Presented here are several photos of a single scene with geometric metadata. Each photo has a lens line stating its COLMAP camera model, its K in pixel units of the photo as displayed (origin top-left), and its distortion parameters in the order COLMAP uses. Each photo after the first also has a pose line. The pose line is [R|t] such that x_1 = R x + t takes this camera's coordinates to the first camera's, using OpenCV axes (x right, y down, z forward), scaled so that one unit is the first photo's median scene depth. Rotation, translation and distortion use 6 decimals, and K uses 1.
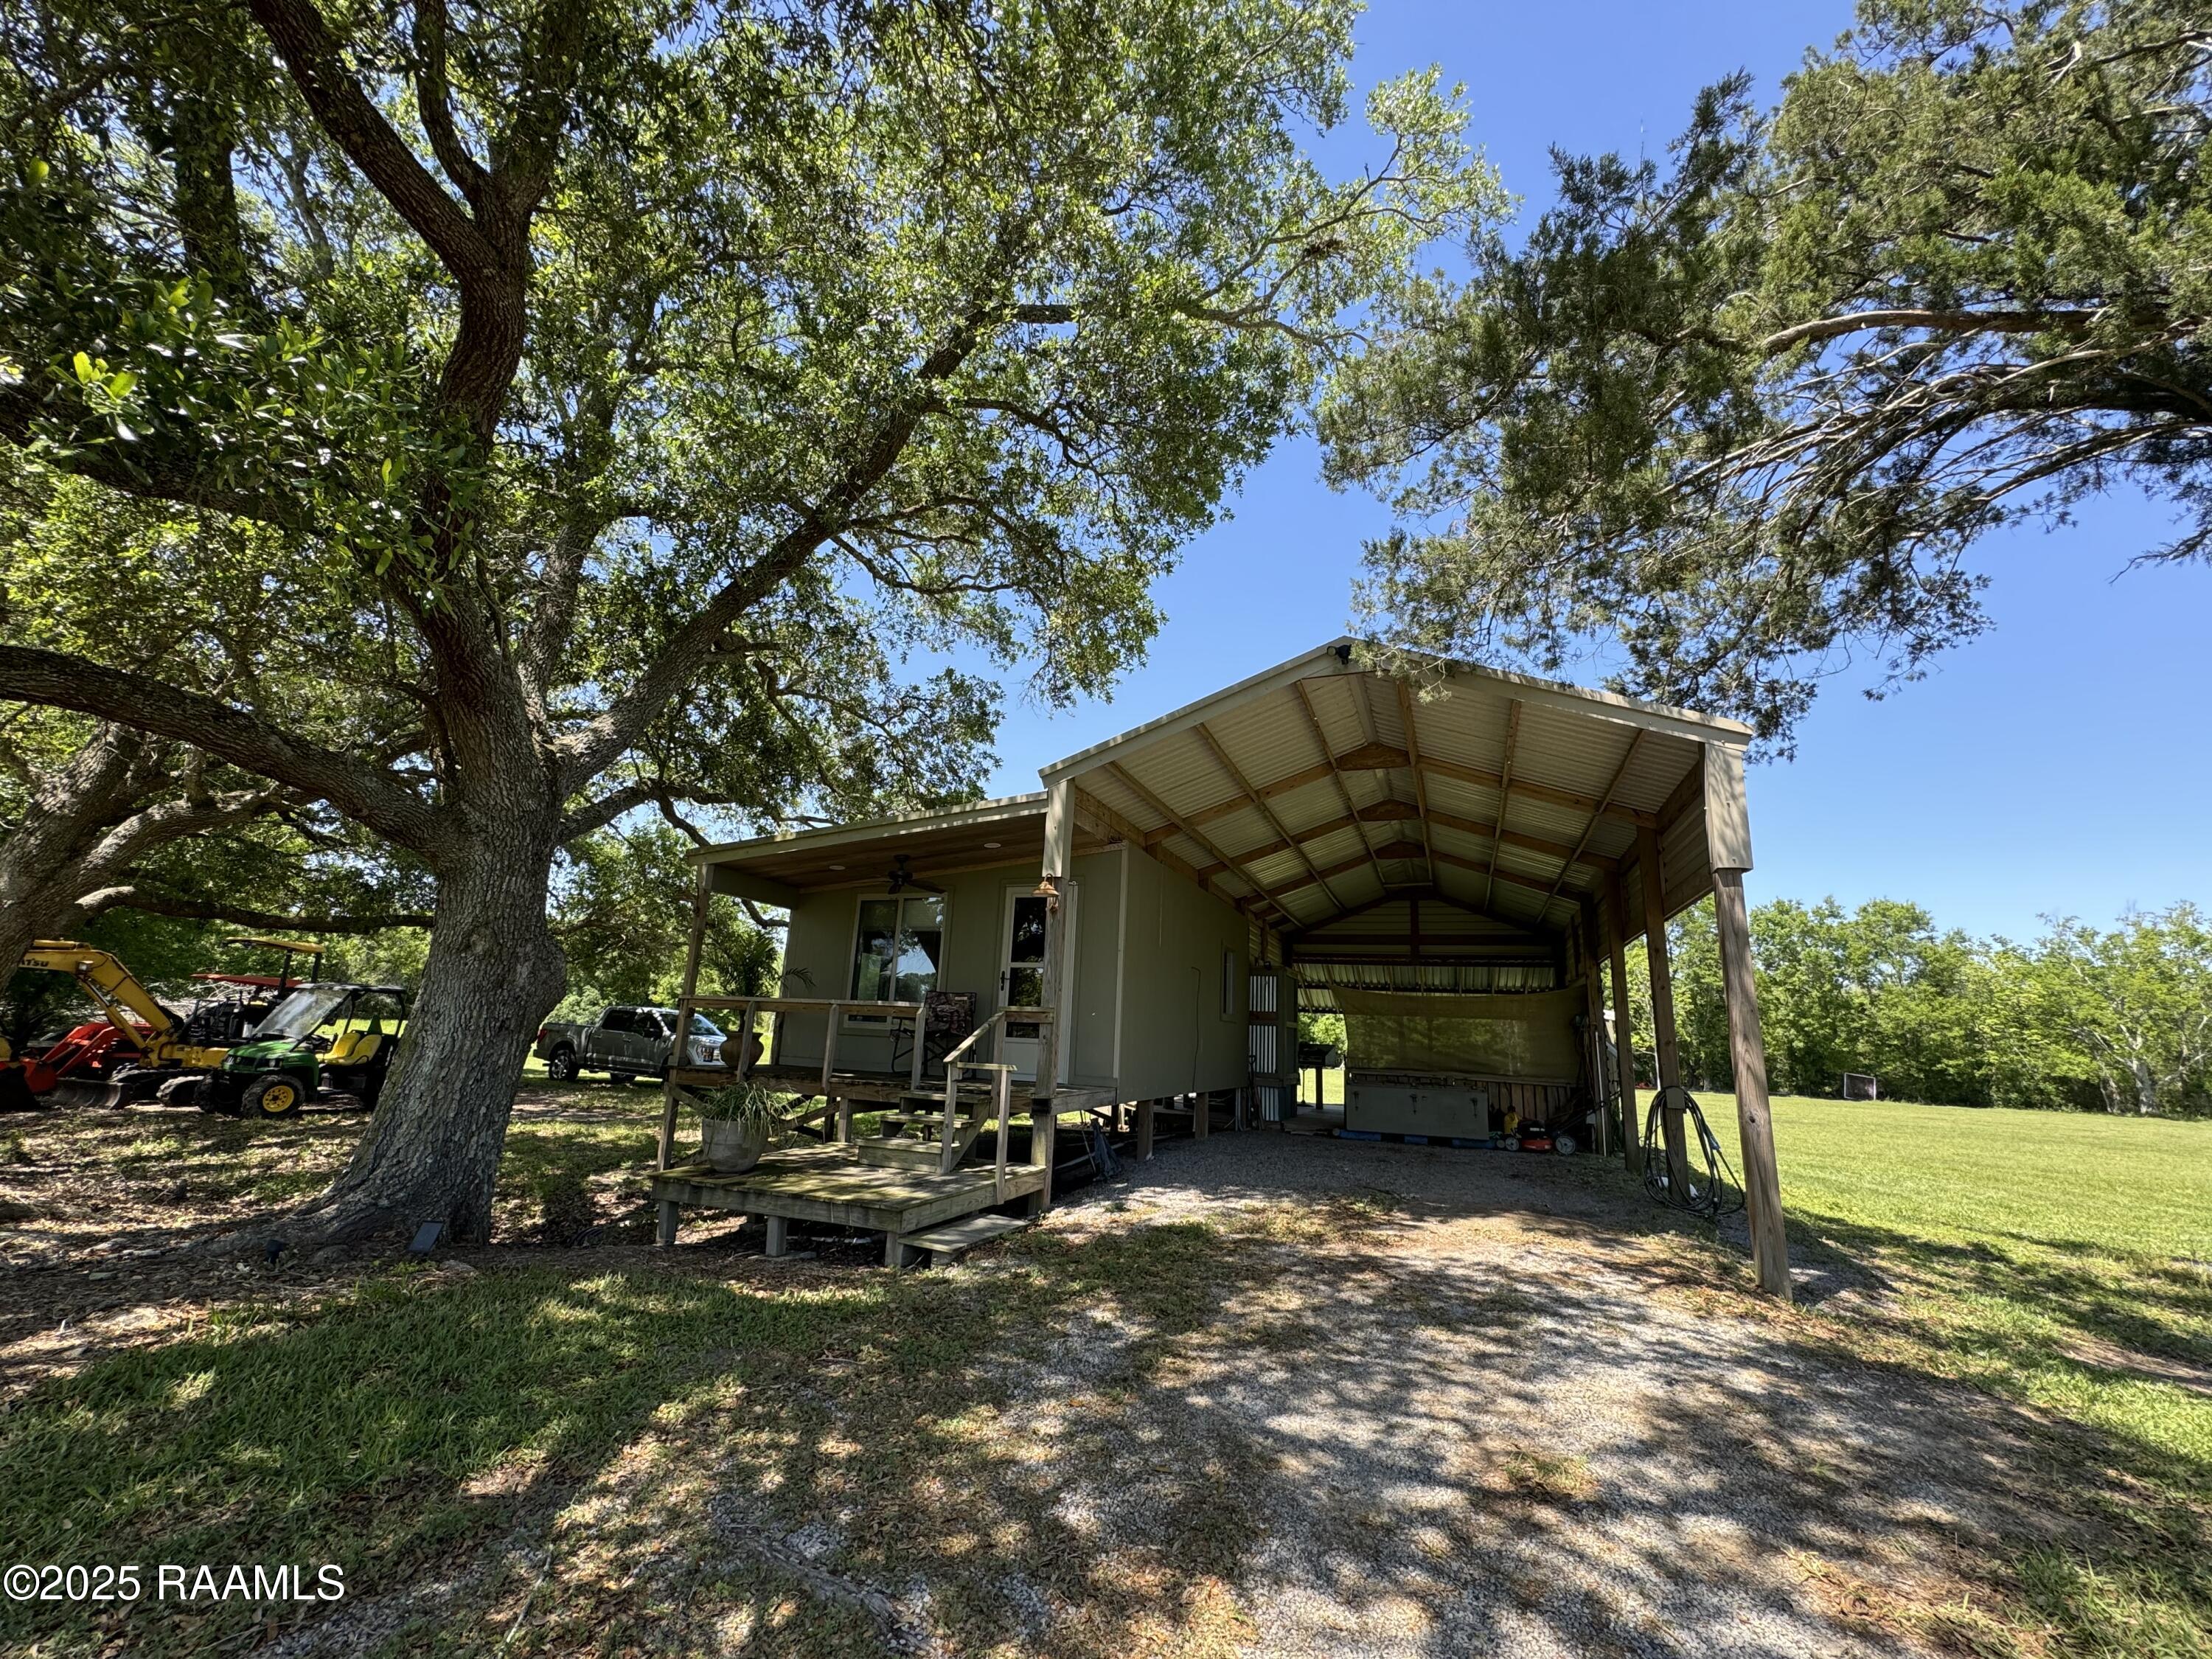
lens RADIAL K [[879.4, 0, 1103.4], [0, 879.4, 836.2], [0, 0, 1]] dist [-0.001926, -0.001342]
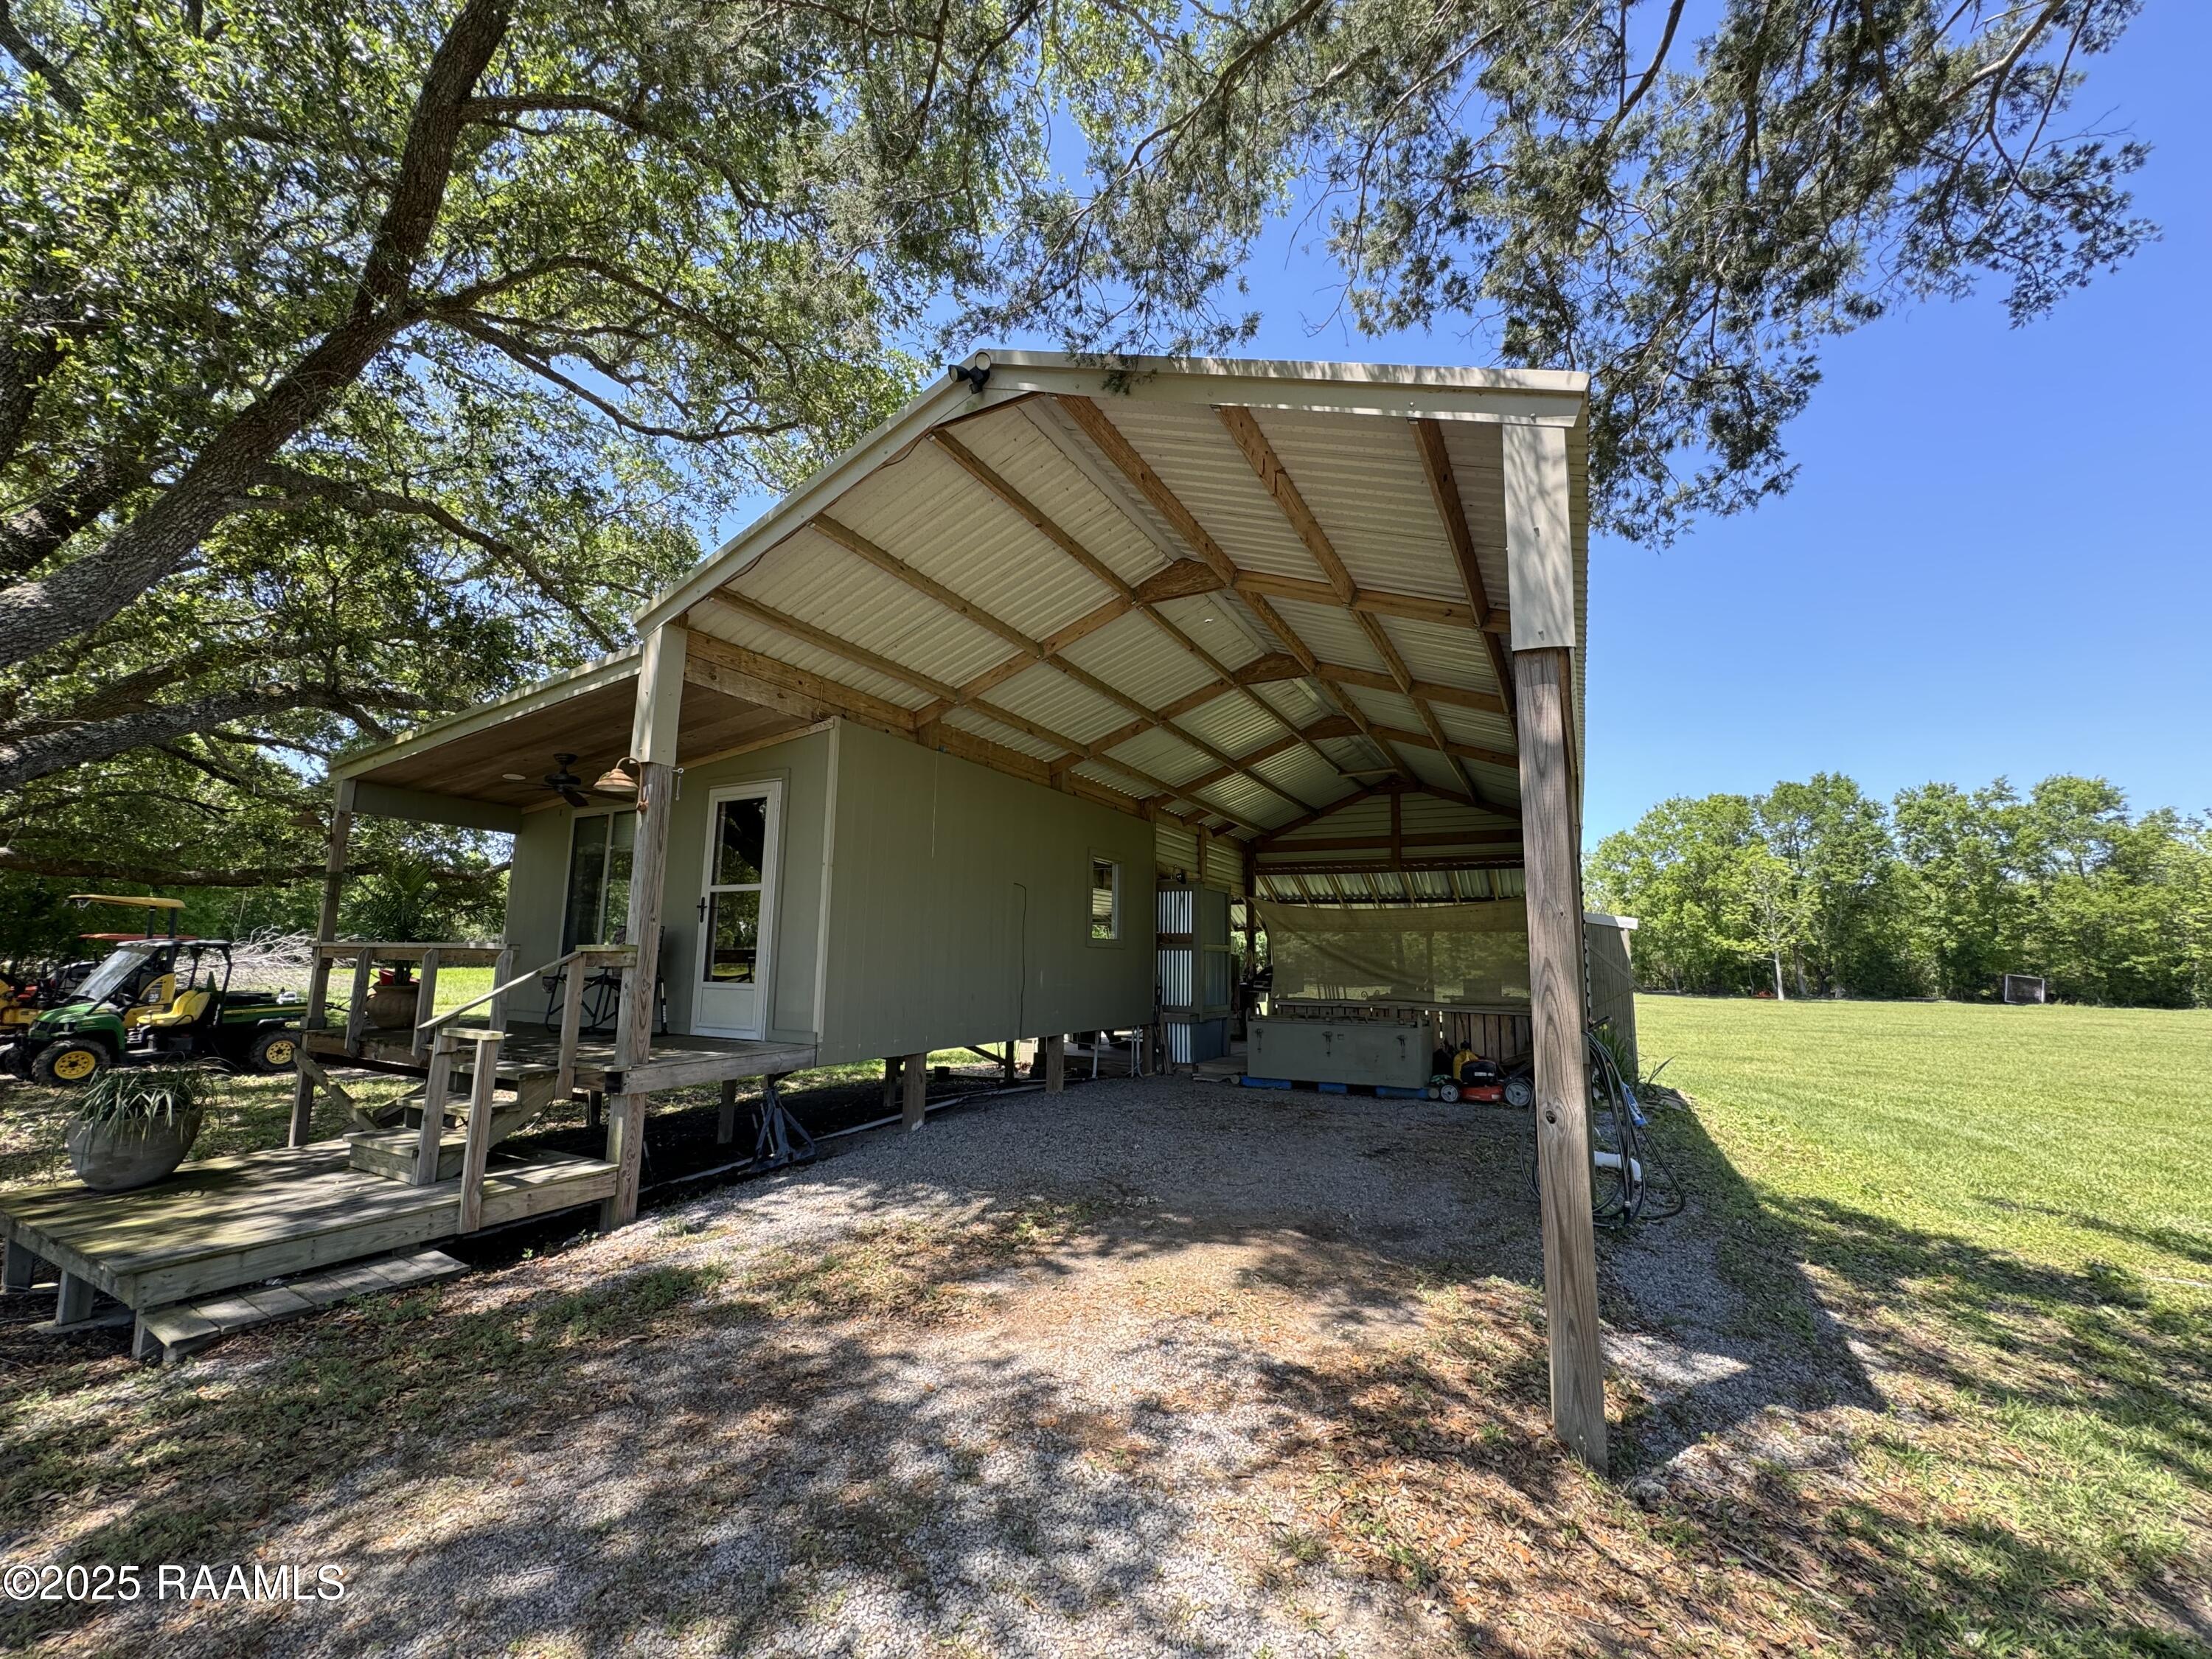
lens RADIAL K [[879.4, 0, 1095.3], [0, 879.4, 837.3], [0, 0, 1]] dist [-0.001926, -0.001342]
pose [[0.992257, -0.048316, -0.114423, 0.300996], [0.057747, 0.995072, 0.080601, 0.055042], [0.109965, -0.086585, 0.990157, 0.260929]]
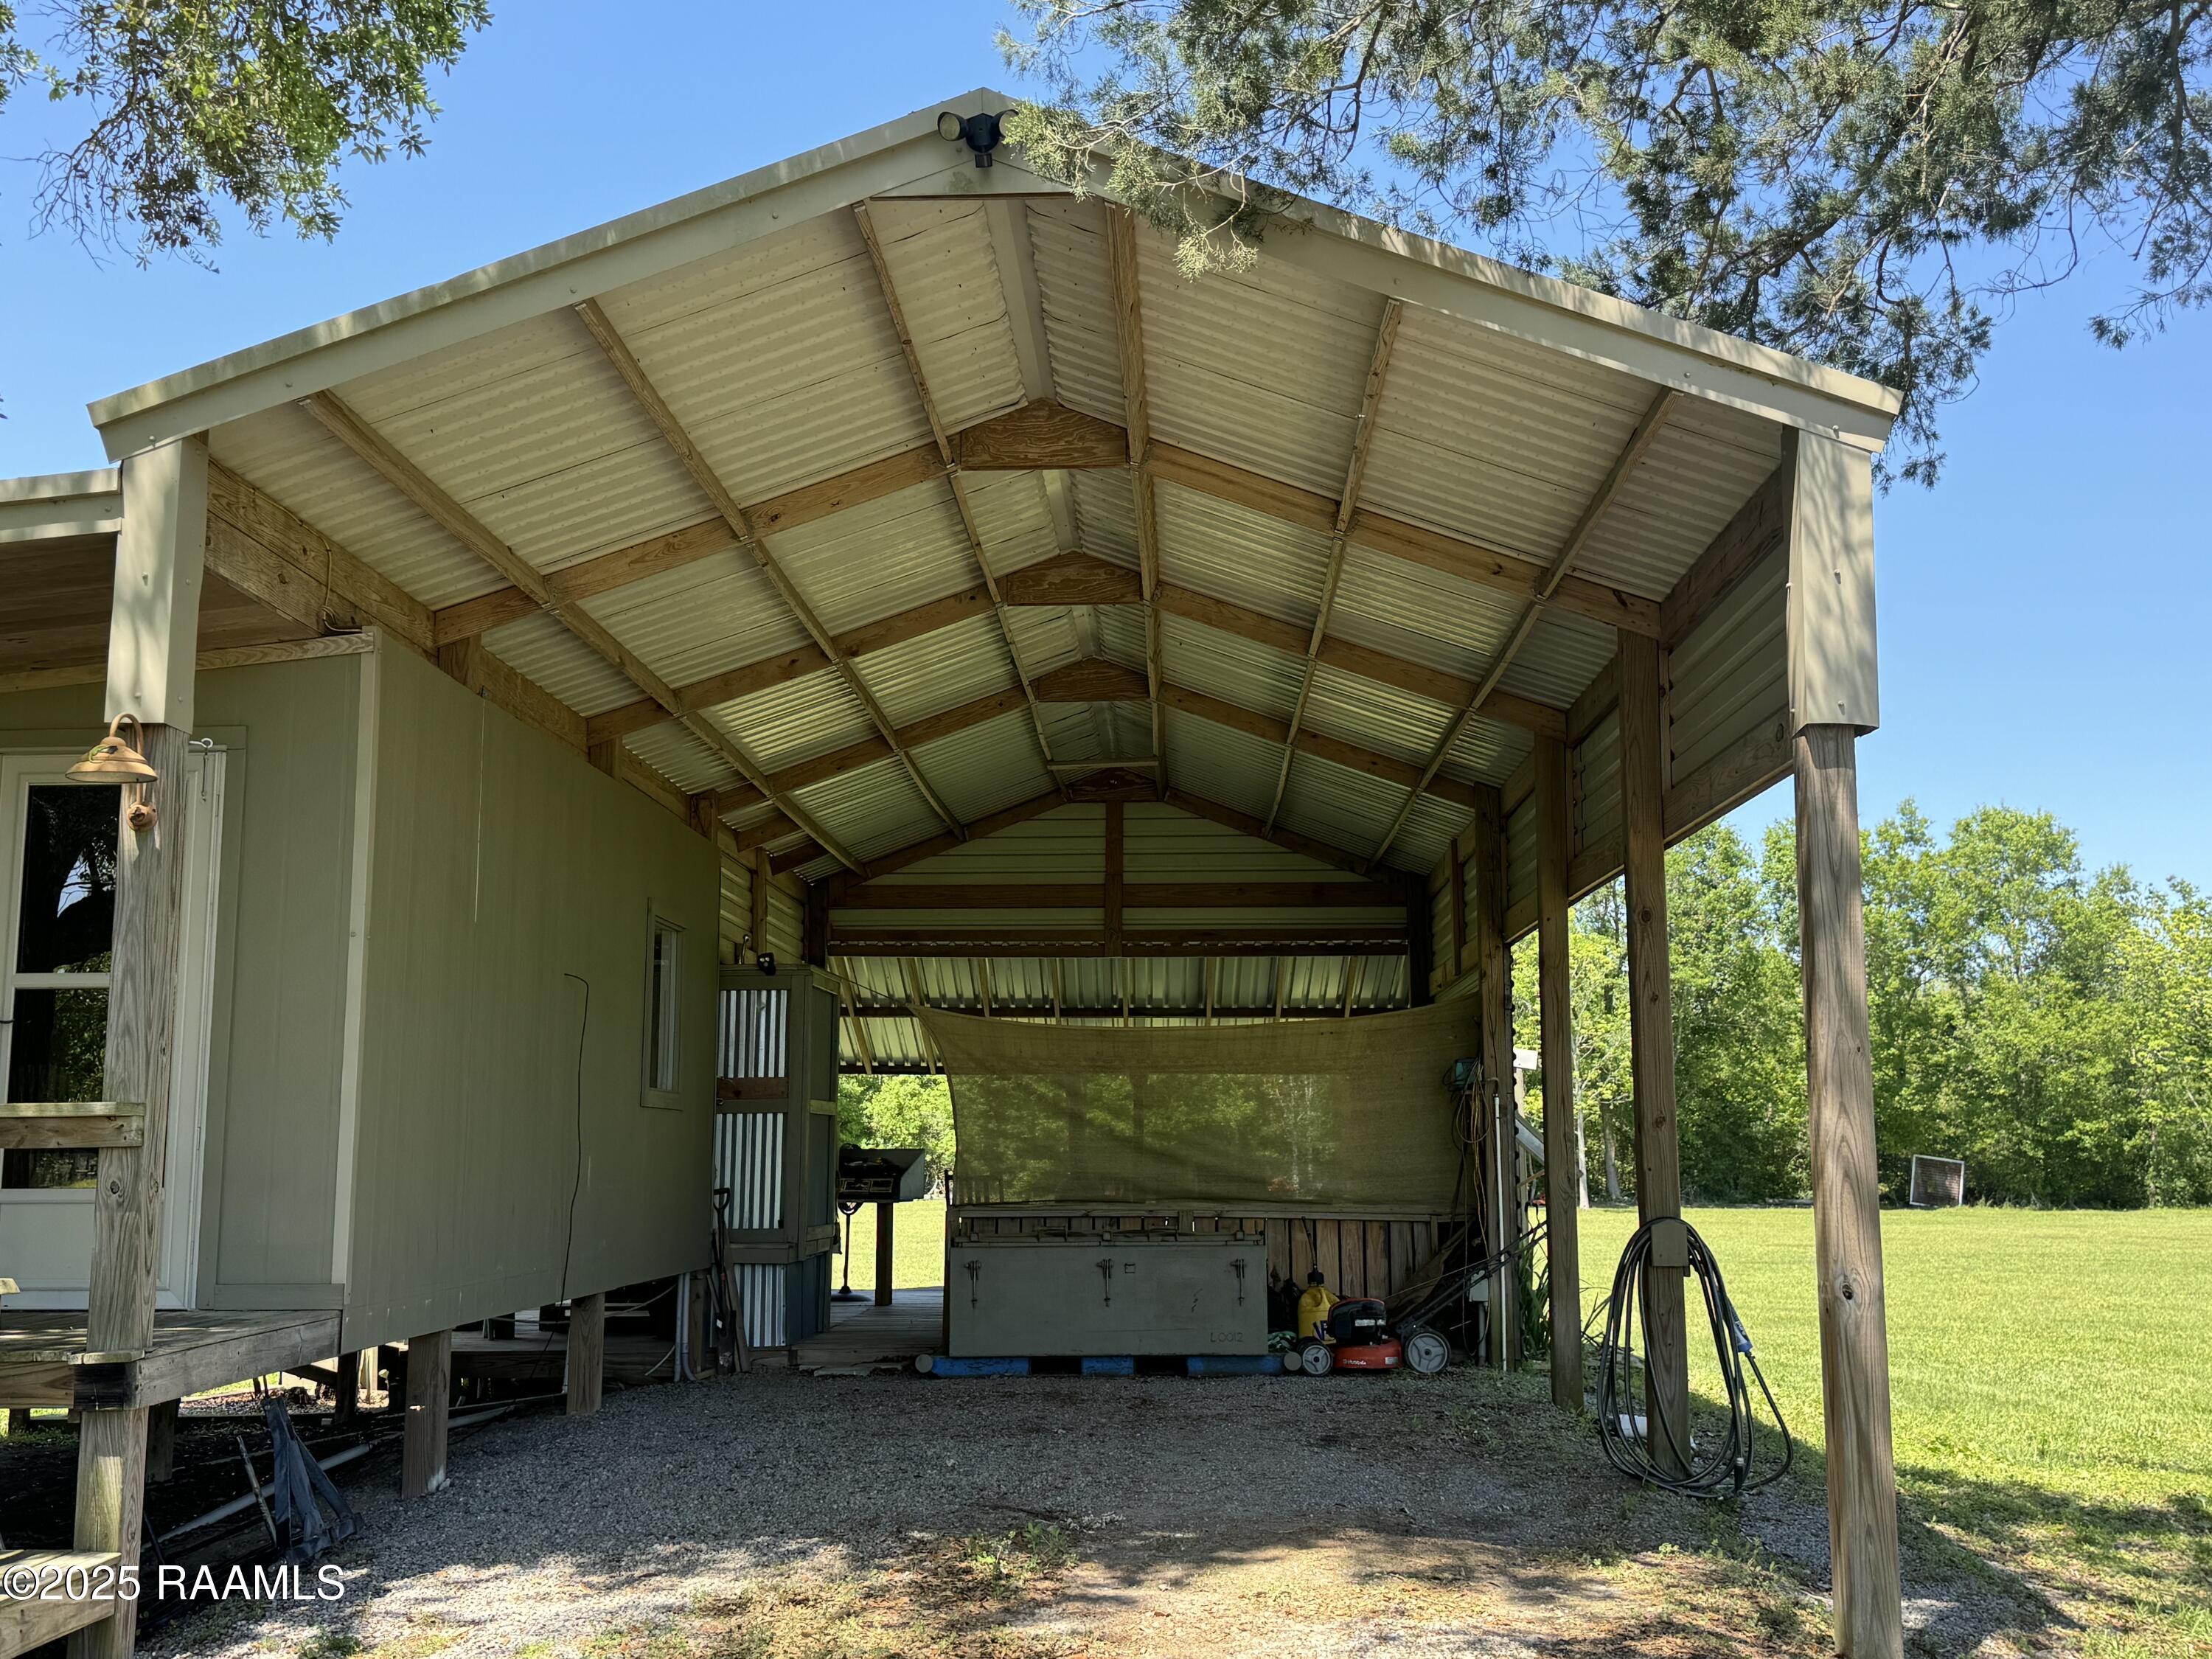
lens RADIAL K [[2150.5, 0, 1109.1], [0, 2150.5, 829.5], [0, 0, 1]] dist [0.069692, 0.000000]
pose [[0.942460, -0.000213, 0.334319, 0.011512], [-0.027731, 0.996504, 0.078810, 0.008258], [-0.333167, -0.083546, 0.939159, 0.058843]]
